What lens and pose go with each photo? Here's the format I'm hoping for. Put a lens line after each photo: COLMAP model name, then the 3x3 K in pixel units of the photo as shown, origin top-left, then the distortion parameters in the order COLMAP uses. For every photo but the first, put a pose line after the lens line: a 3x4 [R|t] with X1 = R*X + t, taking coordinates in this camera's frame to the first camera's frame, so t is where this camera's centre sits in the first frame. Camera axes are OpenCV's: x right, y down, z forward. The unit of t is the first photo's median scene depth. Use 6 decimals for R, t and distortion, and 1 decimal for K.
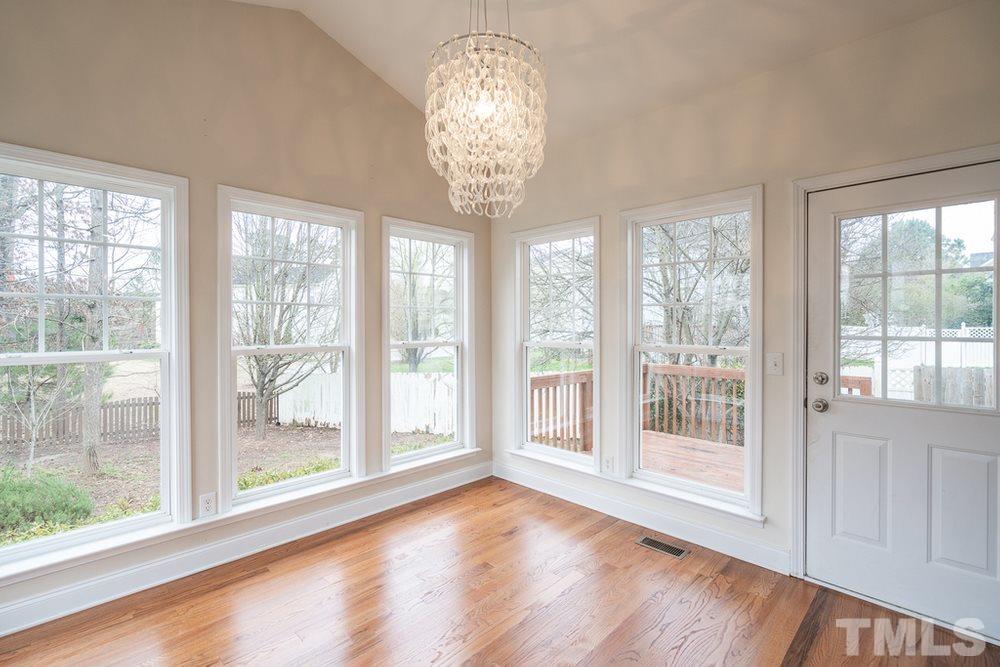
lens RADIAL K [[456.9, 0, 496.3], [0, 456.9, 327.1], [0, 0, 1]] dist [-0.004342, 0.000207]
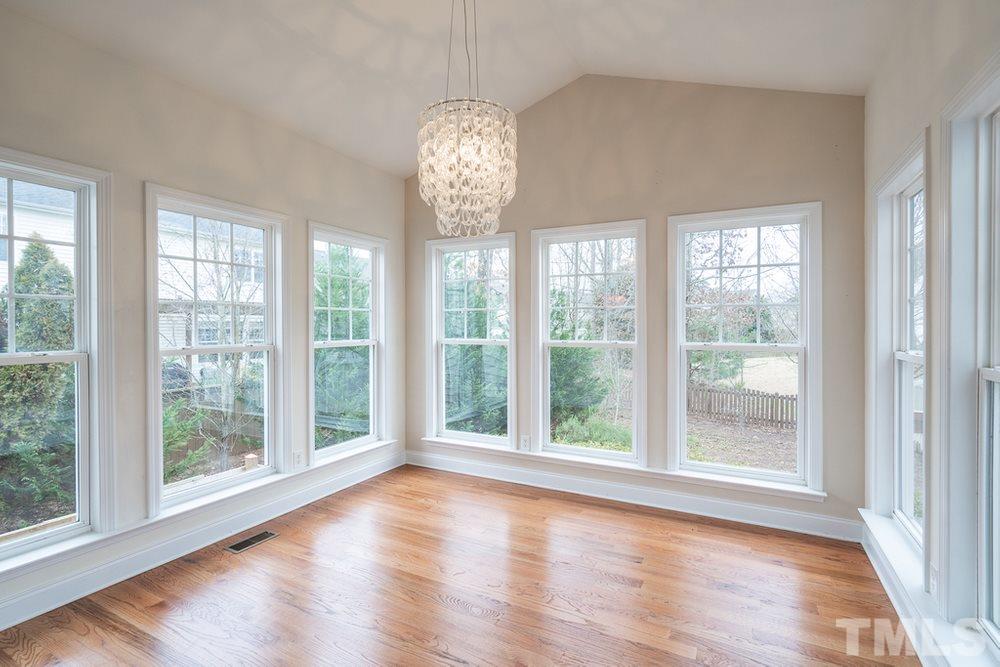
lens RADIAL K [[456.9, 0, 496.3], [0, 456.9, 327.1], [0, 0, 1]] dist [-0.004342, 0.000207]
pose [[0.288157, 0.000690, -0.957583, 0.607843], [0.001607, 0.999998, 0.001204, -0.001429], [0.957582, -0.001886, 0.288156, 0.349248]]
